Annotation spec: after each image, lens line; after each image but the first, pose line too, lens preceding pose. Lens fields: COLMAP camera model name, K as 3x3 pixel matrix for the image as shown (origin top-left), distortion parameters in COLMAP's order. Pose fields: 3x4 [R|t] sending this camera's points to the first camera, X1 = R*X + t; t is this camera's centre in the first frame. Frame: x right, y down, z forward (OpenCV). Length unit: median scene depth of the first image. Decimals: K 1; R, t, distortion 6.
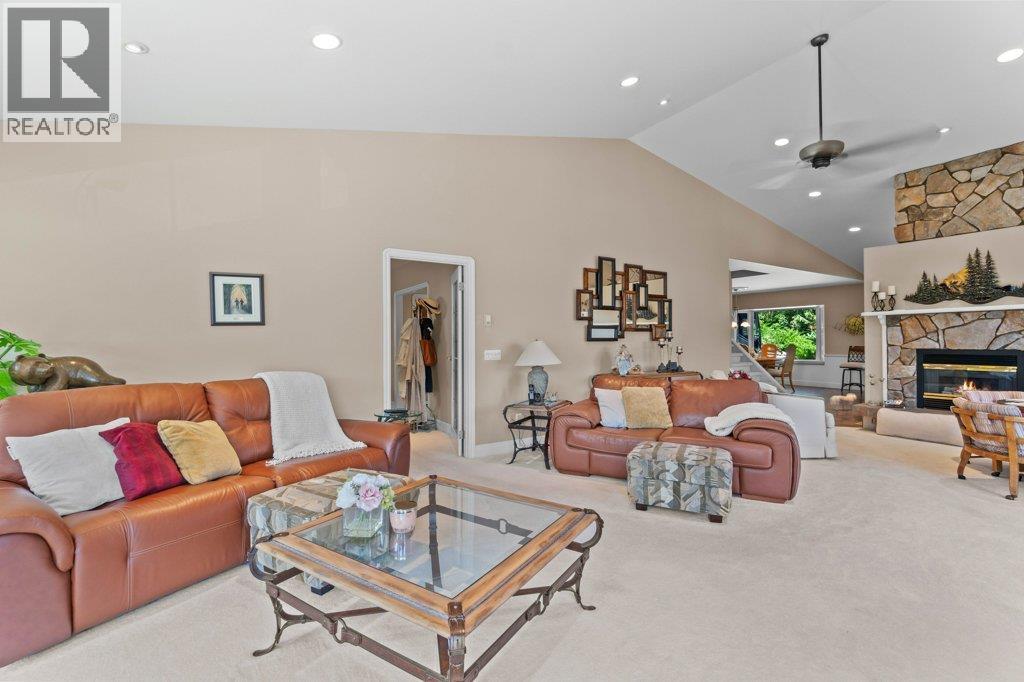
lens RADIAL K [[427.5, 0, 512.0], [0, 427.5, 341.0], [0, 0, 1]] dist [-0.002704, -0.000124]
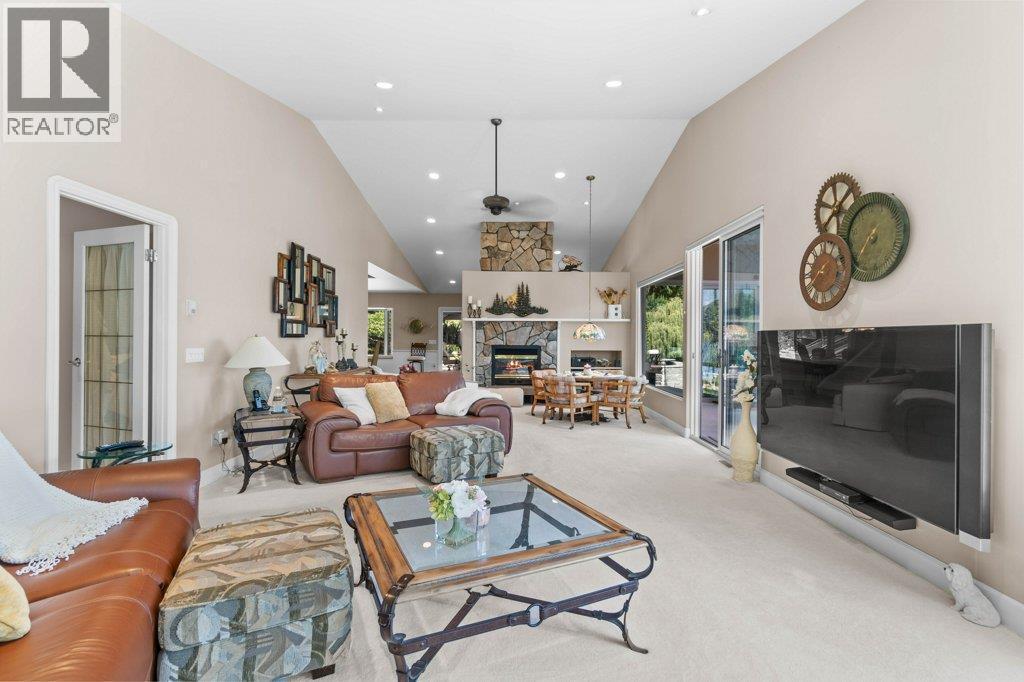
lens RADIAL K [[450.9, 0, 501.3], [0, 450.9, 340.9], [0, 0, 1]] dist [-0.000464, -0.000096]
pose [[0.564854, 0.004612, 0.825178, -0.333964], [-0.011326, 0.999934, 0.002164, 0.000734], [-0.825113, -0.010568, 0.564868, 0.109924]]
